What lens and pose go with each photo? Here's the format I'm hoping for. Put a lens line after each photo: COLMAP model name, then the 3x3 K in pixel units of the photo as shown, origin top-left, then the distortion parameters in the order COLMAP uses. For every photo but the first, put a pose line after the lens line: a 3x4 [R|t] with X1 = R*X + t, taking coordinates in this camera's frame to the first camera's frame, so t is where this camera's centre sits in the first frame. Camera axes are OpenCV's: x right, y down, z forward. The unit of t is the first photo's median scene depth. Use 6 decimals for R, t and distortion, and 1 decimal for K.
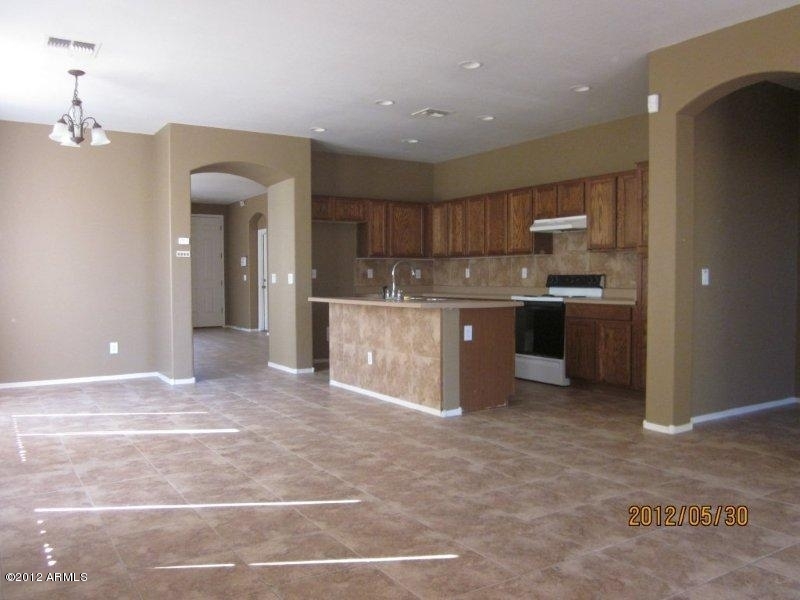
lens RADIAL K [[662.9, 0, 400.6], [0, 662.9, 299.2], [0, 0, 1]] dist [-0.043772, 0.036816]
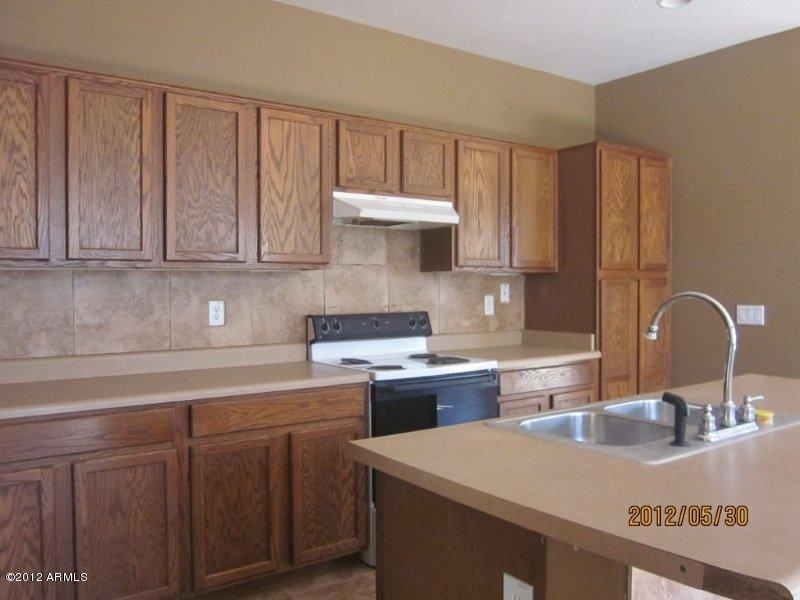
lens RADIAL K [[662.9, 0, 399.6], [0, 662.9, 299.9], [0, 0, 1]] dist [-0.043772, 0.036816]
pose [[-0.046113, -0.023572, 0.998658, -0.234319], [0.036084, 0.999030, 0.025247, -0.059100], [-0.998284, 0.037200, -0.045218, 1.000096]]
